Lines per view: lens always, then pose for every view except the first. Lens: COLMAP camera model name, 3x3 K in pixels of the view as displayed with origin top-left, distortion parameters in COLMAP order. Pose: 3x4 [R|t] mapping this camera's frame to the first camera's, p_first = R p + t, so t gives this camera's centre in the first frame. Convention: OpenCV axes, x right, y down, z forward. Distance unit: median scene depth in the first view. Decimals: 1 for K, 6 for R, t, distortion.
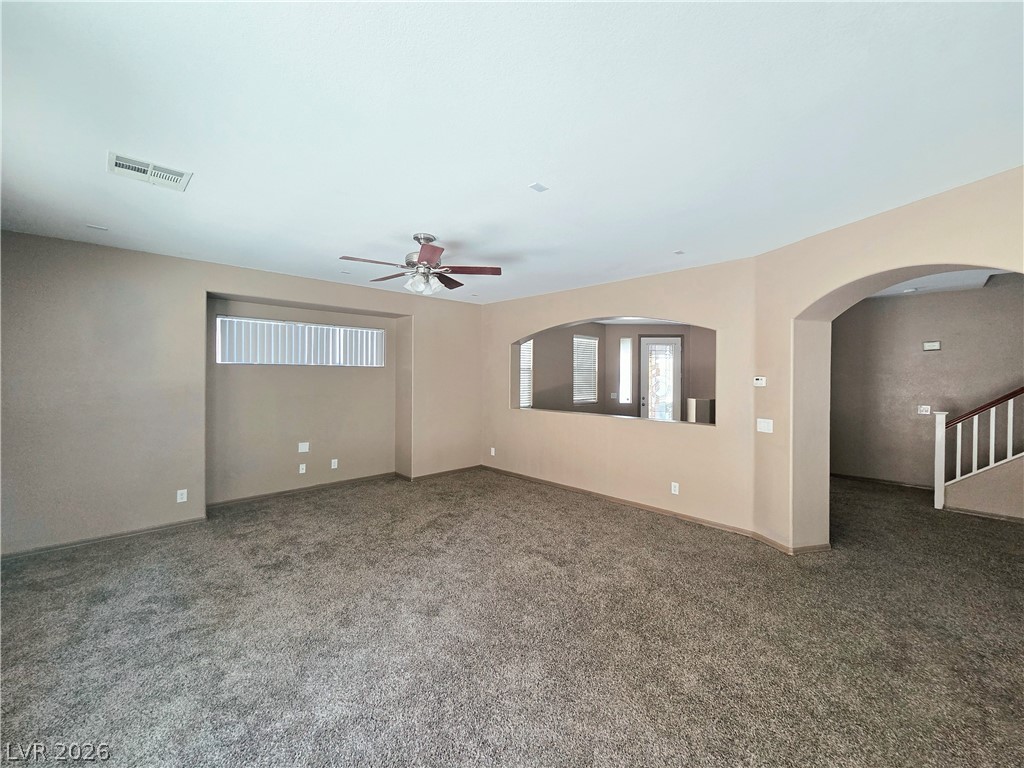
lens RADIAL K [[420.6, 0, 520.2], [0, 420.6, 378.6], [0, 0, 1]] dist [0.004847, -0.001008]
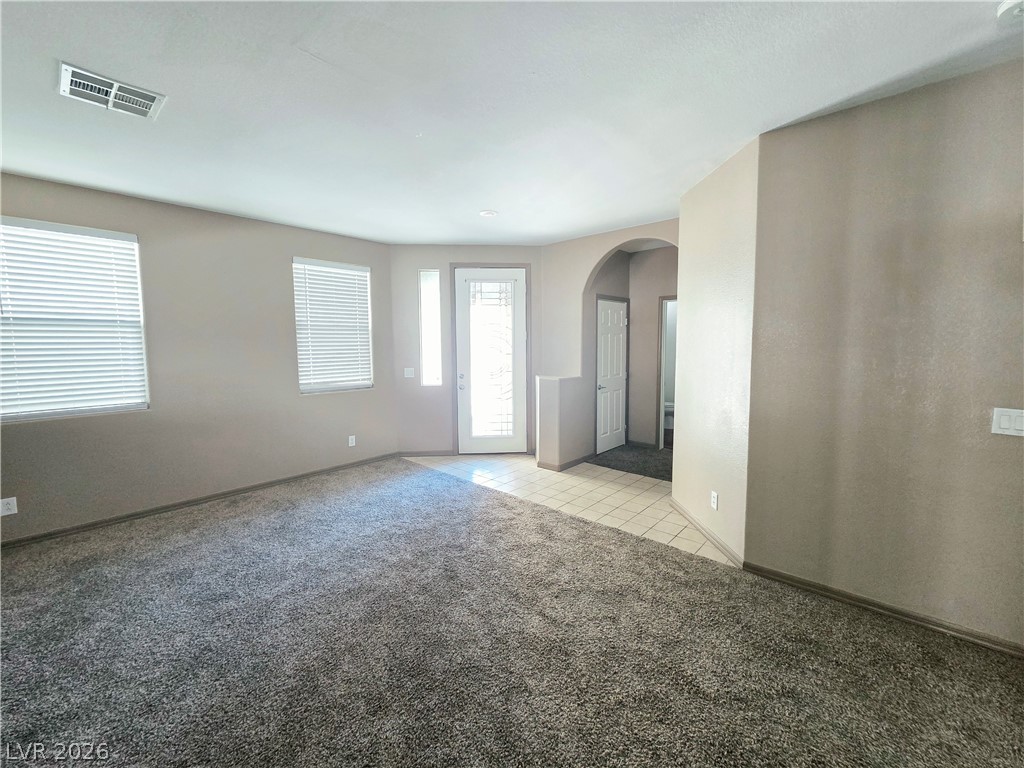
lens RADIAL K [[420.6, 0, 514.9], [0, 420.6, 380.6], [0, 0, 1]] dist [0.004847, -0.001008]
pose [[0.998837, -0.009863, 0.047204, 0.699941], [0.005358, 0.995498, 0.094636, -0.003410], [-0.047925, -0.094273, 0.994392, 0.882359]]
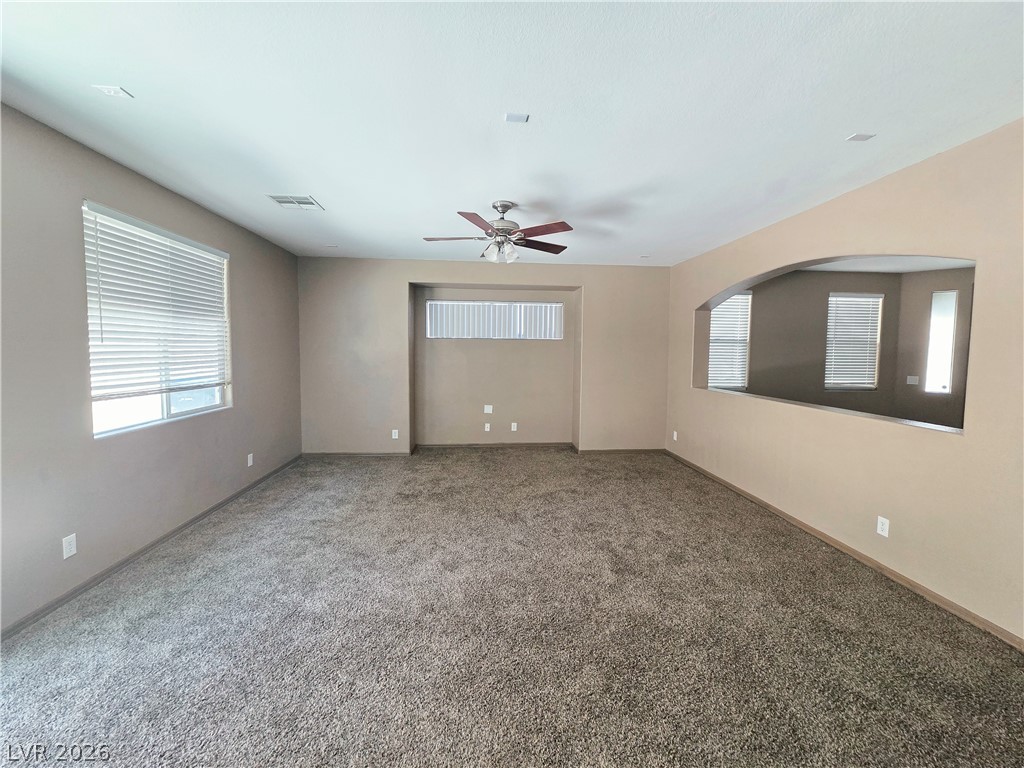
lens RADIAL K [[420.6, 0, 515.3], [0, 420.6, 377.1], [0, 0, 1]] dist [0.004847, -0.001008]
pose [[0.771587, 0.042926, -0.634674, 0.333553], [-0.010532, 0.998446, 0.054725, 0.011652], [0.636037, -0.035541, 0.770840, 0.180511]]
